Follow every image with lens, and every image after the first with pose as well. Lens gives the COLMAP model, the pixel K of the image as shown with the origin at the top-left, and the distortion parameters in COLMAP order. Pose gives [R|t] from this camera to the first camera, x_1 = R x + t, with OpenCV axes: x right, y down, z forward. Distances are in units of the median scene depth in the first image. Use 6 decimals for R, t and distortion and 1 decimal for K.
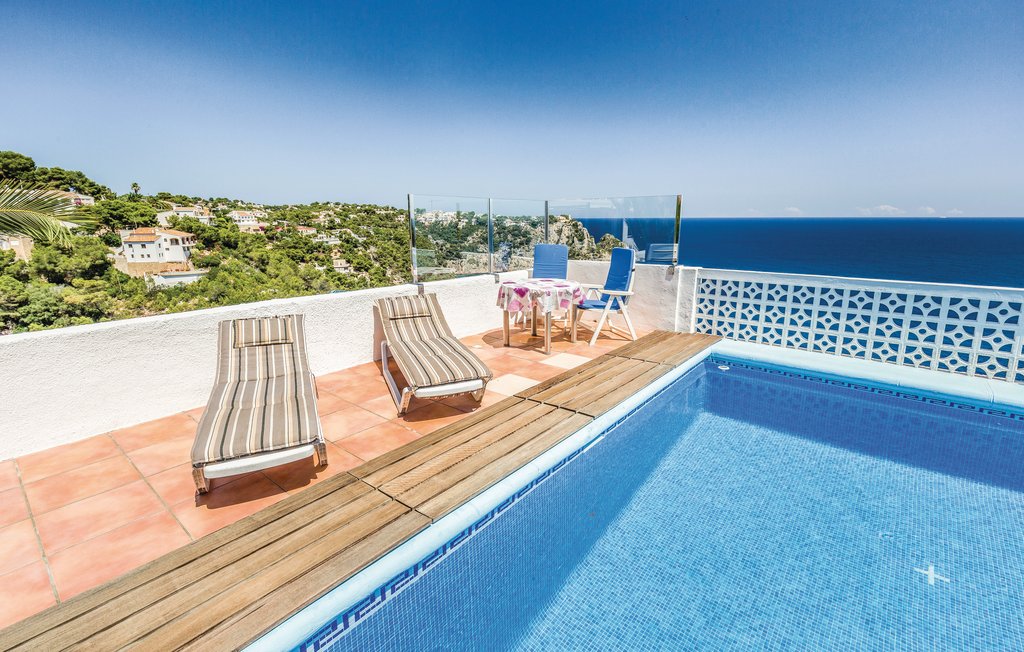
lens RADIAL K [[471.4, 0, 519.1], [0, 471.4, 318.7], [0, 0, 1]] dist [0.010141, -0.001311]
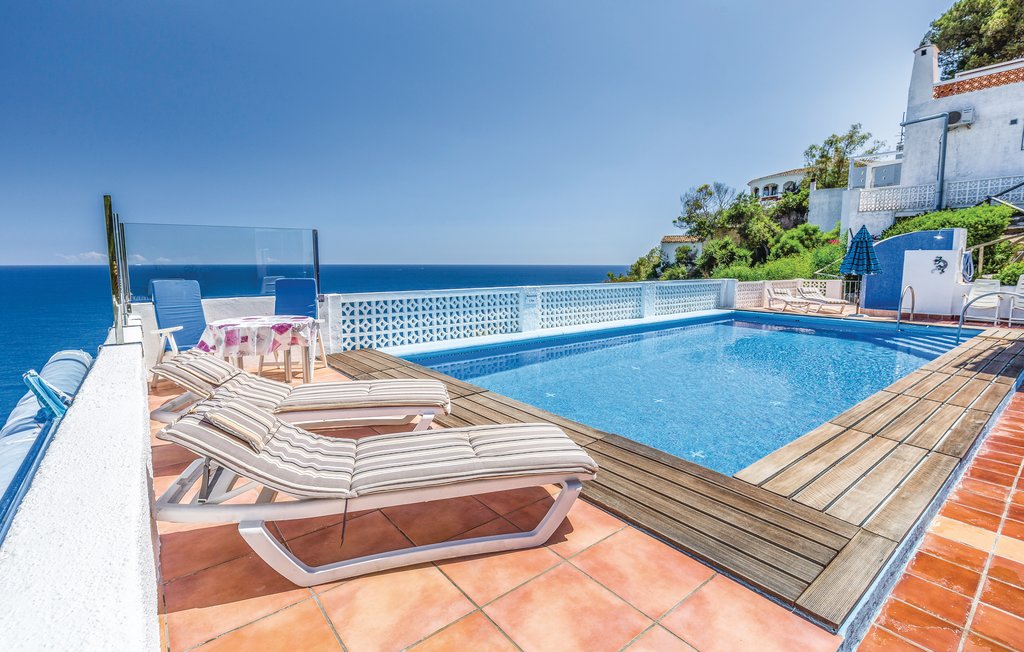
lens RADIAL K [[471.4, 0, 517.2], [0, 471.4, 327.2], [0, 0, 1]] dist [0.010141, -0.001311]
pose [[0.193976, -0.130616, 0.972272, -0.354190], [0.208569, 0.973929, 0.089227, -0.022494], [-0.958578, 0.185478, 0.216161, 0.192538]]
